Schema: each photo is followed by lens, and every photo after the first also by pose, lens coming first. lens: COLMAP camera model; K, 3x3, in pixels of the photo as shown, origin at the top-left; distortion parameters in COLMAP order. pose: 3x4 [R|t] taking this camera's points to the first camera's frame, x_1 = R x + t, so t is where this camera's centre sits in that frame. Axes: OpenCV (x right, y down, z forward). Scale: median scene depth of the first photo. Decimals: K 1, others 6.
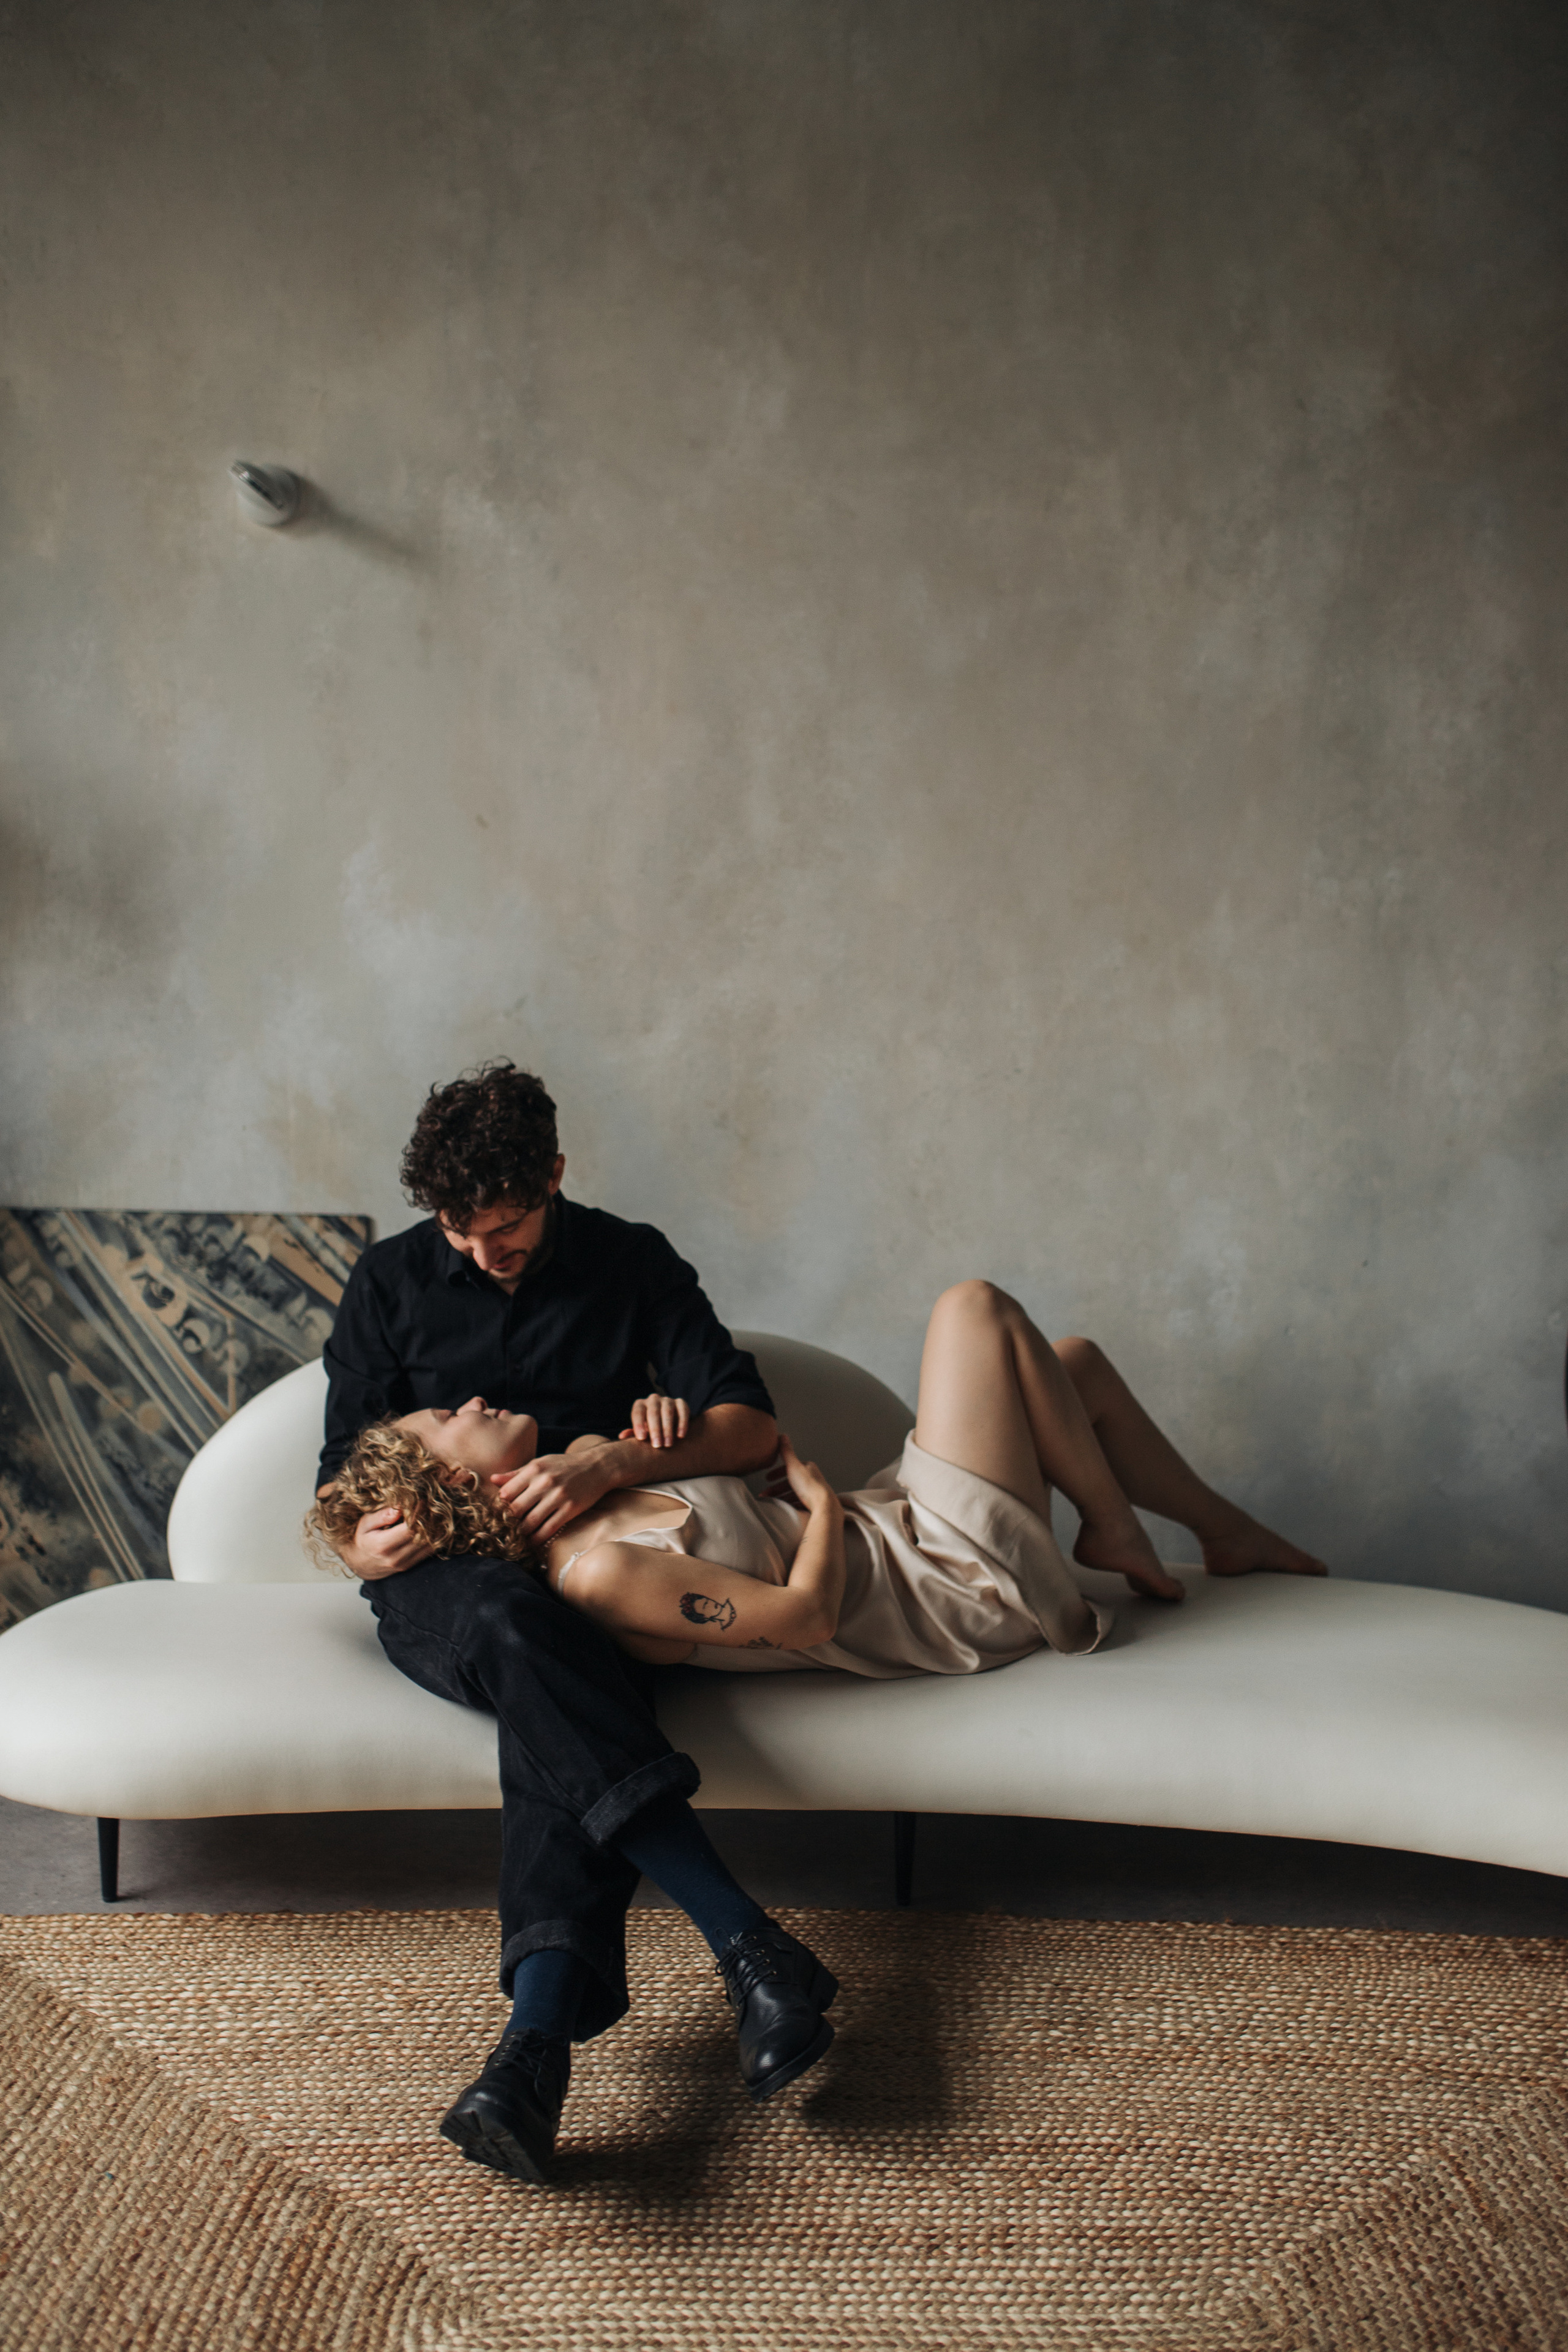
lens RADIAL K [[2438.2, 0, 784.4], [0, 2438.2, 1180.8], [0, 0, 1]] dist [-0.022907, 0.000000]
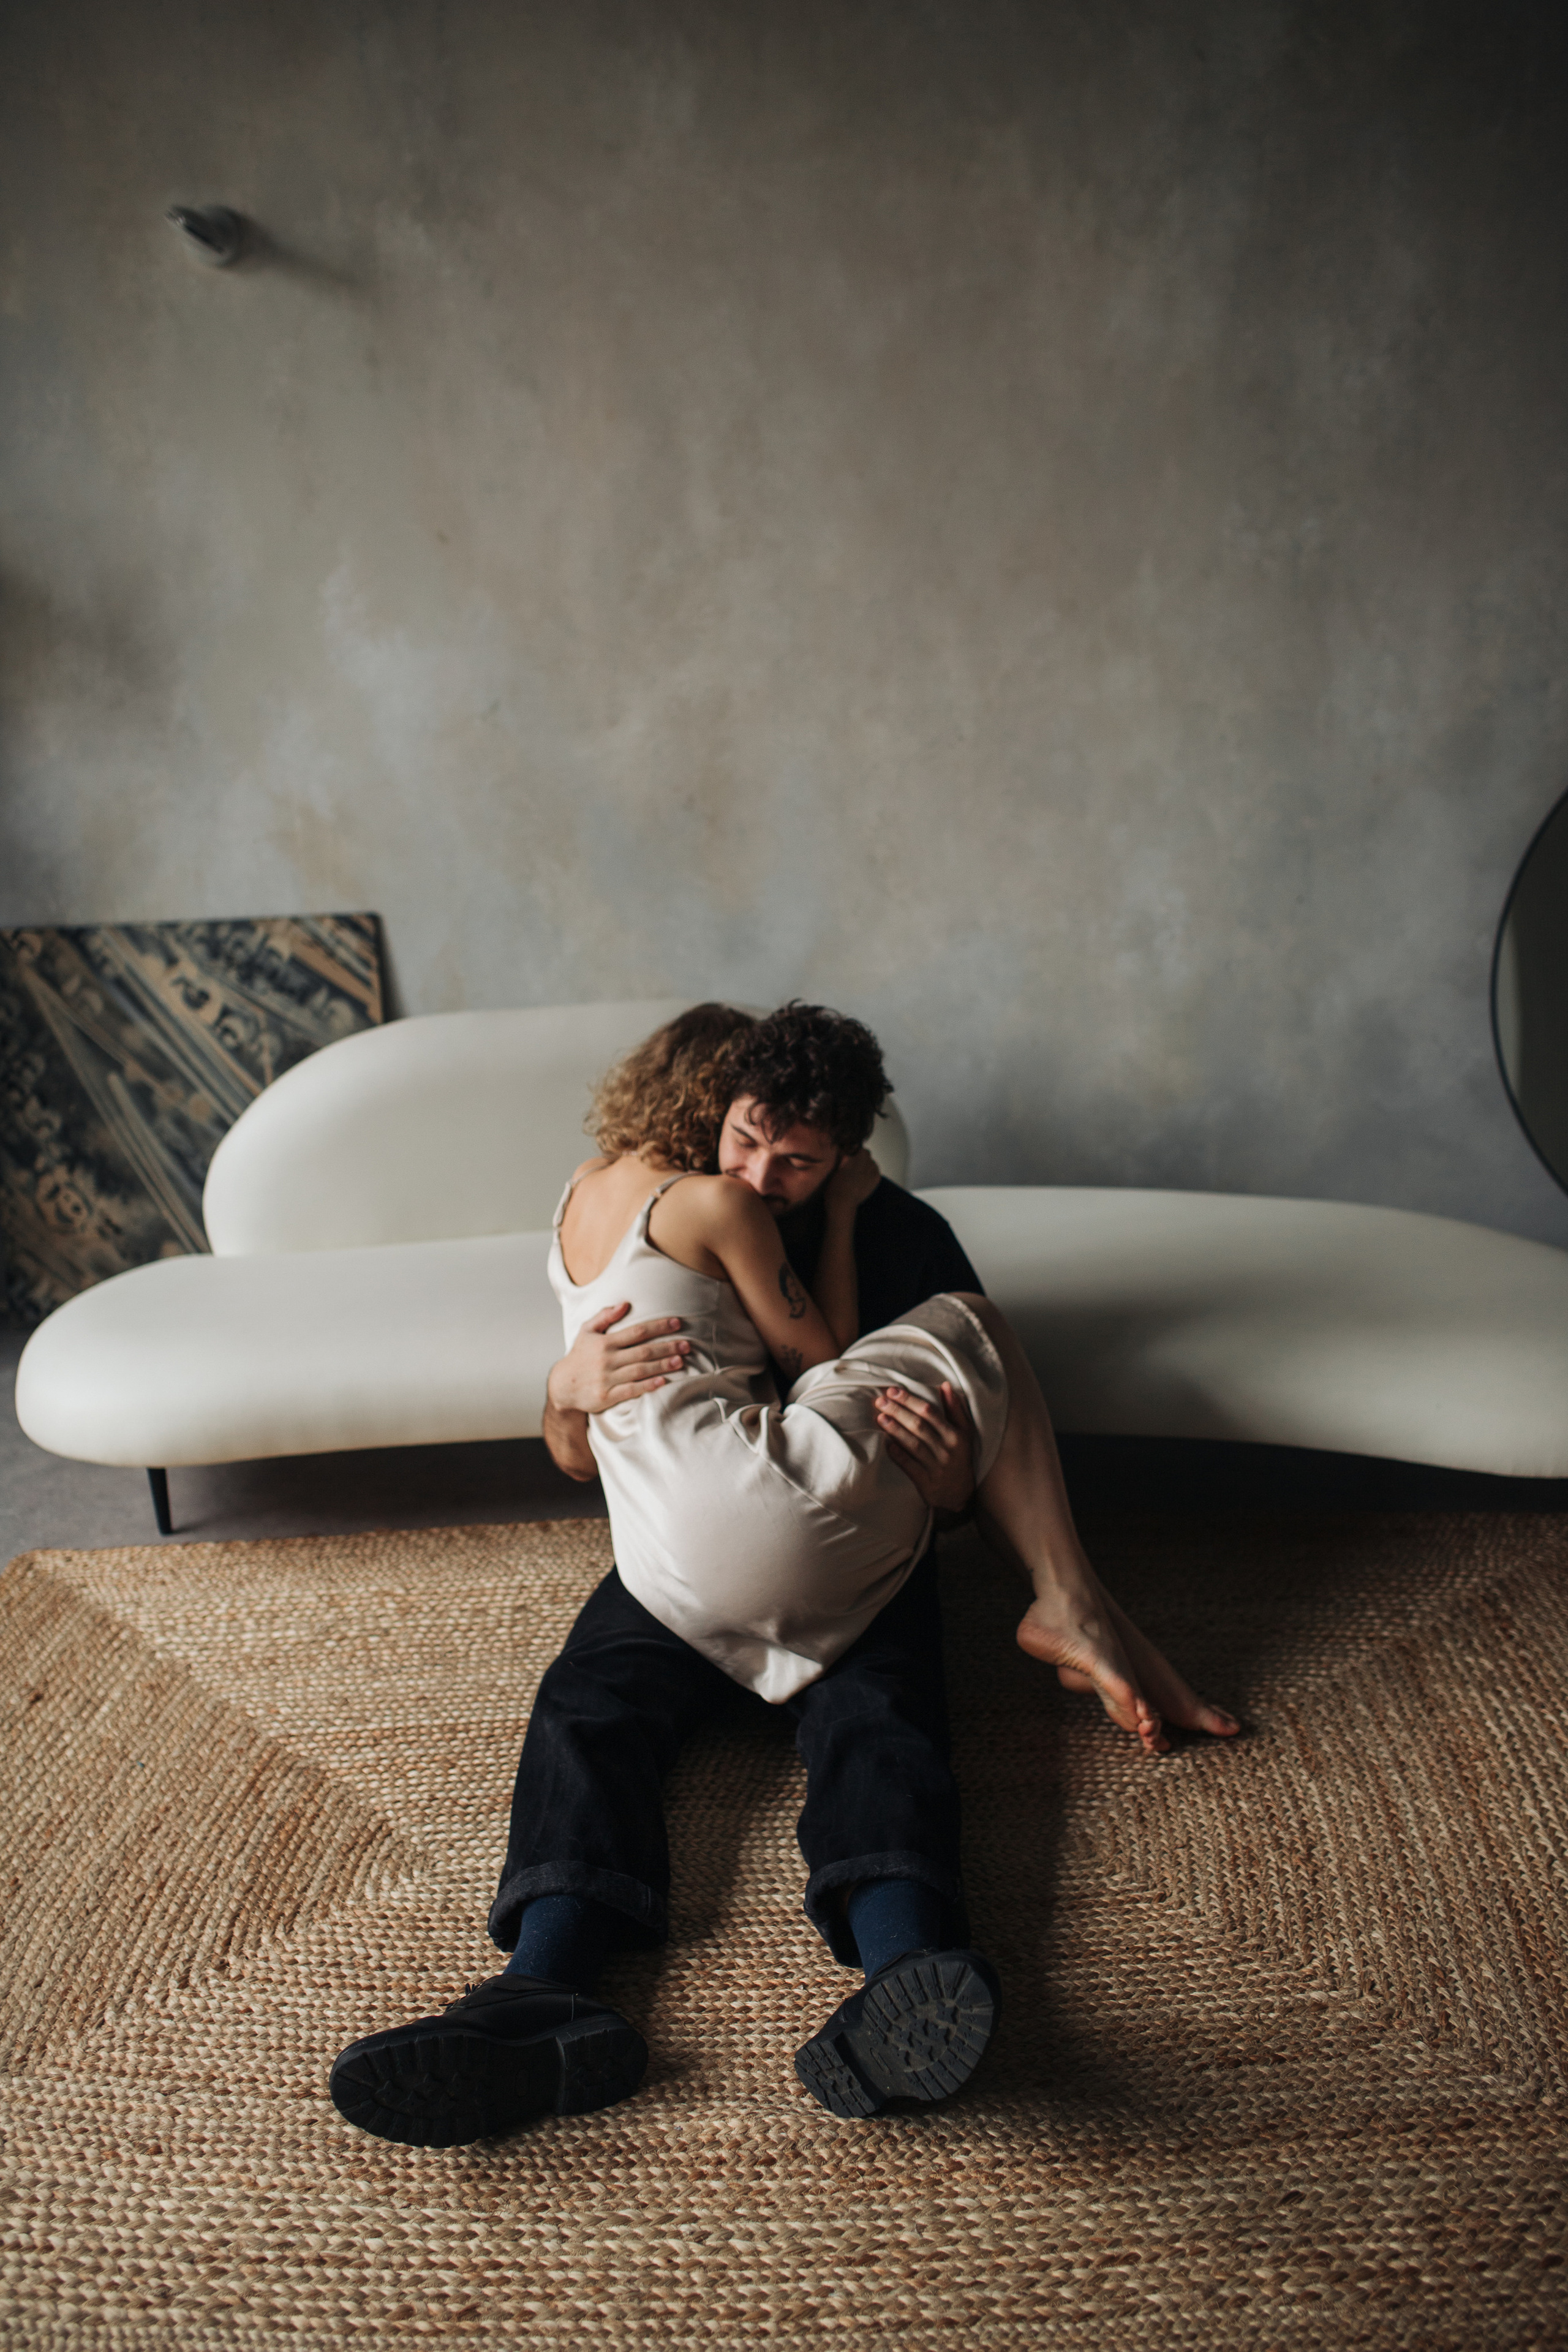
lens RADIAL K [[2310.0, 0, 795.8], [0, 2310.0, 1194.7], [0, 0, 1]] dist [-0.028199, 0.000000]
pose [[0.995651, -0.052605, -0.076888, 0.092958], [0.064910, 0.983733, 0.167500, -0.023248], [0.066826, -0.171762, 0.982869, -0.031138]]
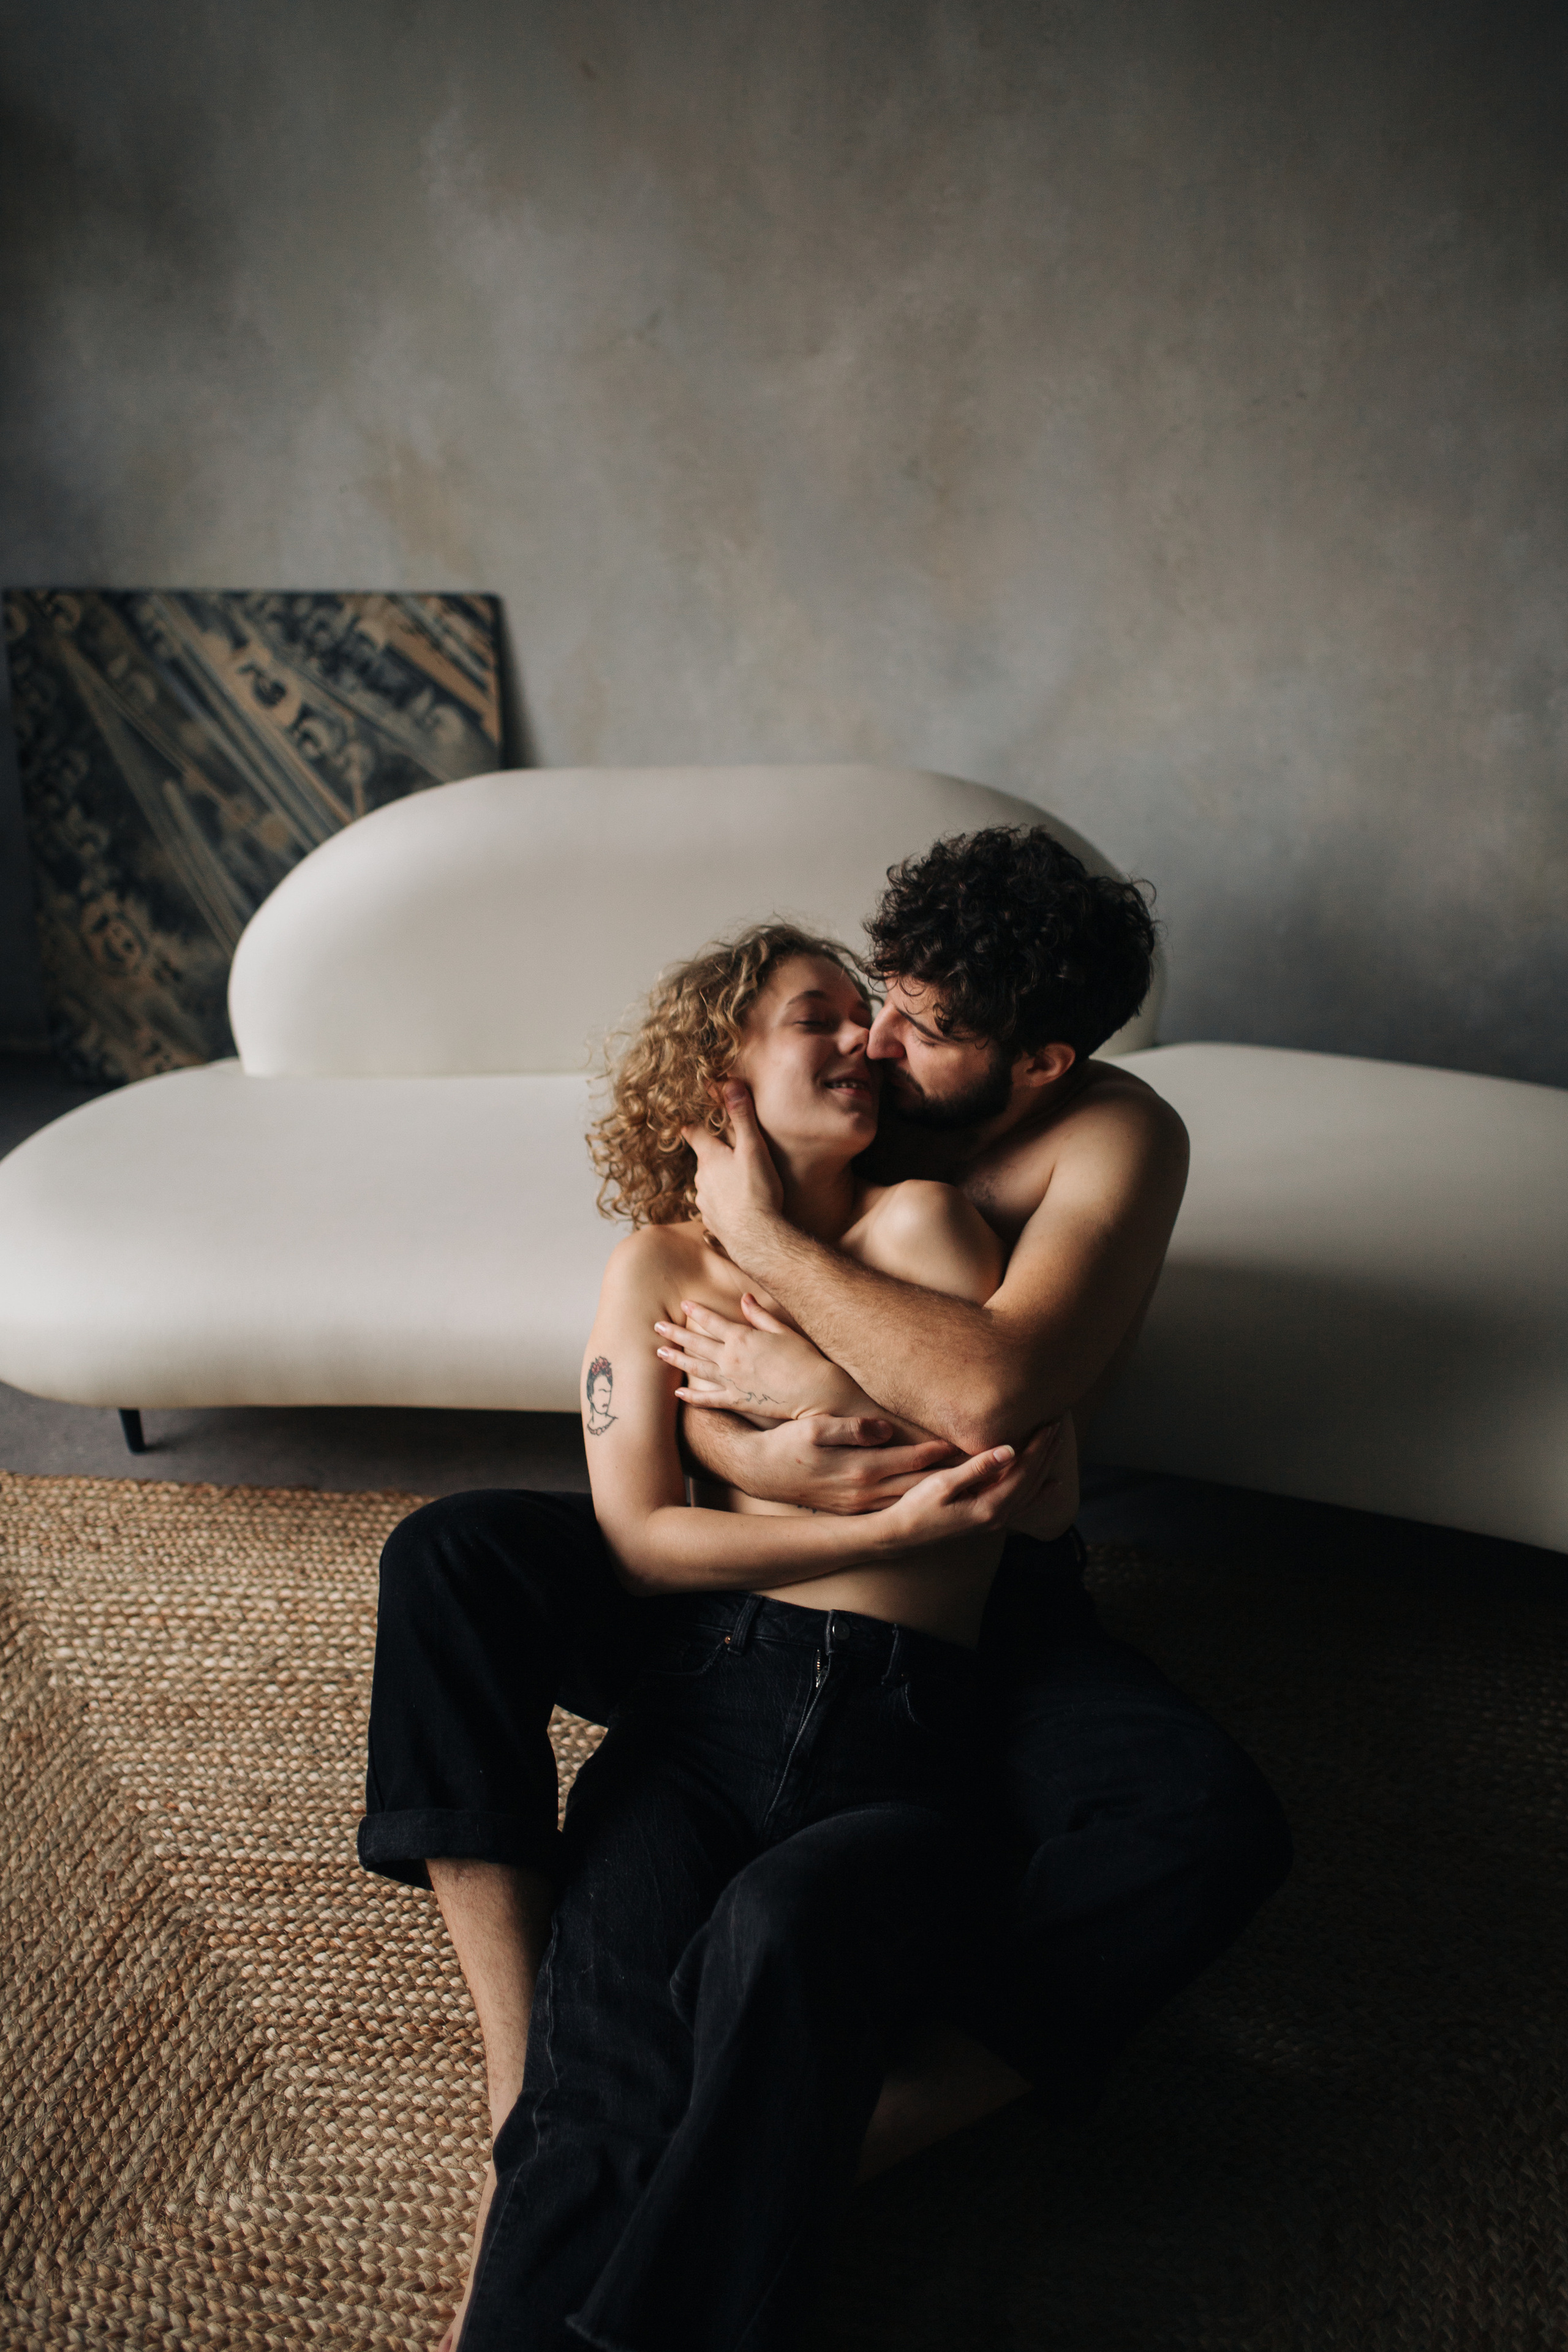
lens RADIAL K [[2310.0, 0, 797.3], [0, 2310.0, 1160.1], [0, 0, 1]] dist [-0.028199, 0.000000]
pose [[0.971917, 0.053538, -0.229155, 0.122165], [0.030631, 0.936710, 0.348764, -0.077481], [0.233324, -0.345989, 0.908764, 0.249902]]
